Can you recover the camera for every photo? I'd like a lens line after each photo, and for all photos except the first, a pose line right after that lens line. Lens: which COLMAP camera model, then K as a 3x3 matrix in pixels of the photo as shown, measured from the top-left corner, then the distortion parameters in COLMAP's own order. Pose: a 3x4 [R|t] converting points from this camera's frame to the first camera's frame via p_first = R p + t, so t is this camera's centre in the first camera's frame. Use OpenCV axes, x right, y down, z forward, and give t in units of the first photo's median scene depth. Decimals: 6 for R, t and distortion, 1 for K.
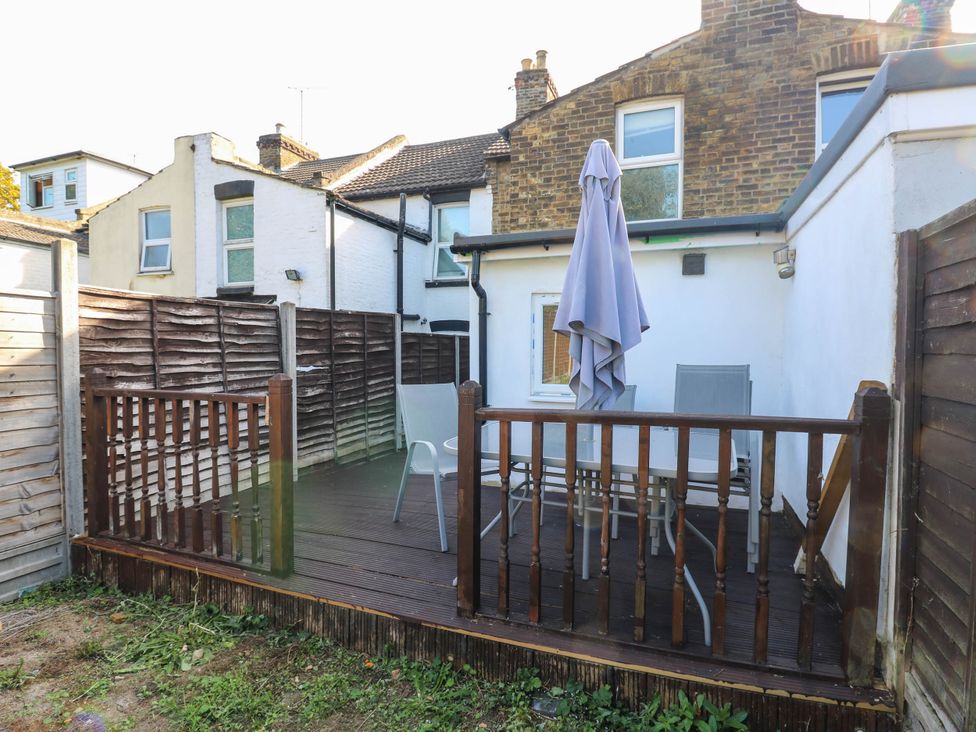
lens RADIAL K [[519.1, 0, 483.5], [0, 519.1, 366.0], [0, 0, 1]] dist [-0.010560, -0.006172]
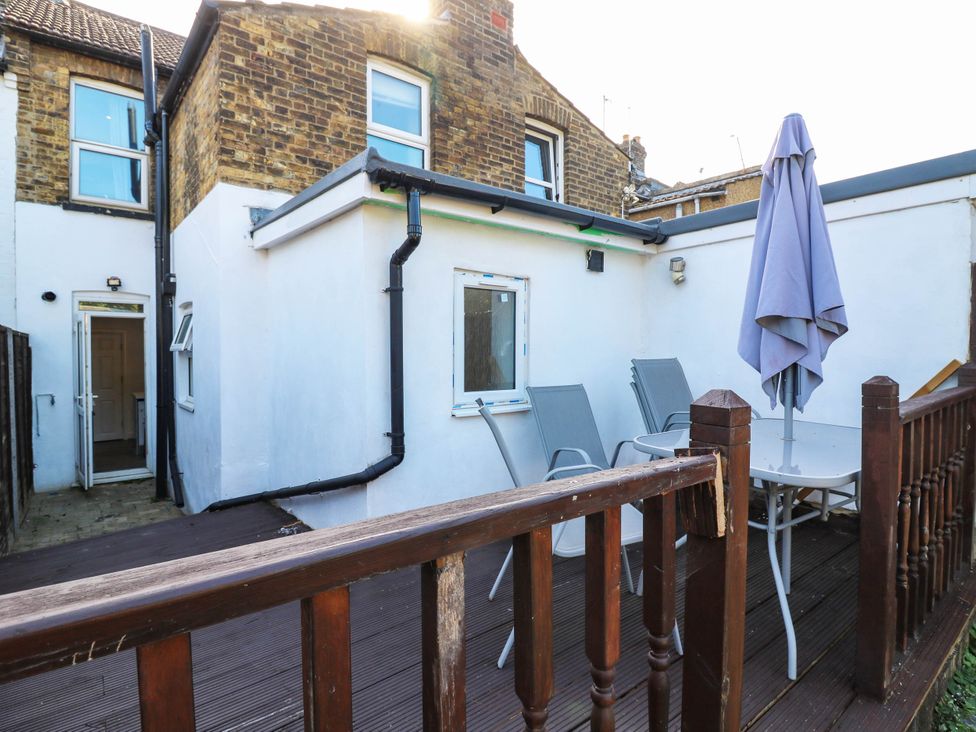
lens RADIAL K [[519.1, 0, 486.0], [0, 519.1, 365.6], [0, 0, 1]] dist [-0.010560, -0.006172]
pose [[0.501733, -0.022473, 0.864731, -0.364109], [0.039467, 0.999216, 0.003069, -0.003326], [-0.864122, 0.032589, 0.502226, 0.433802]]
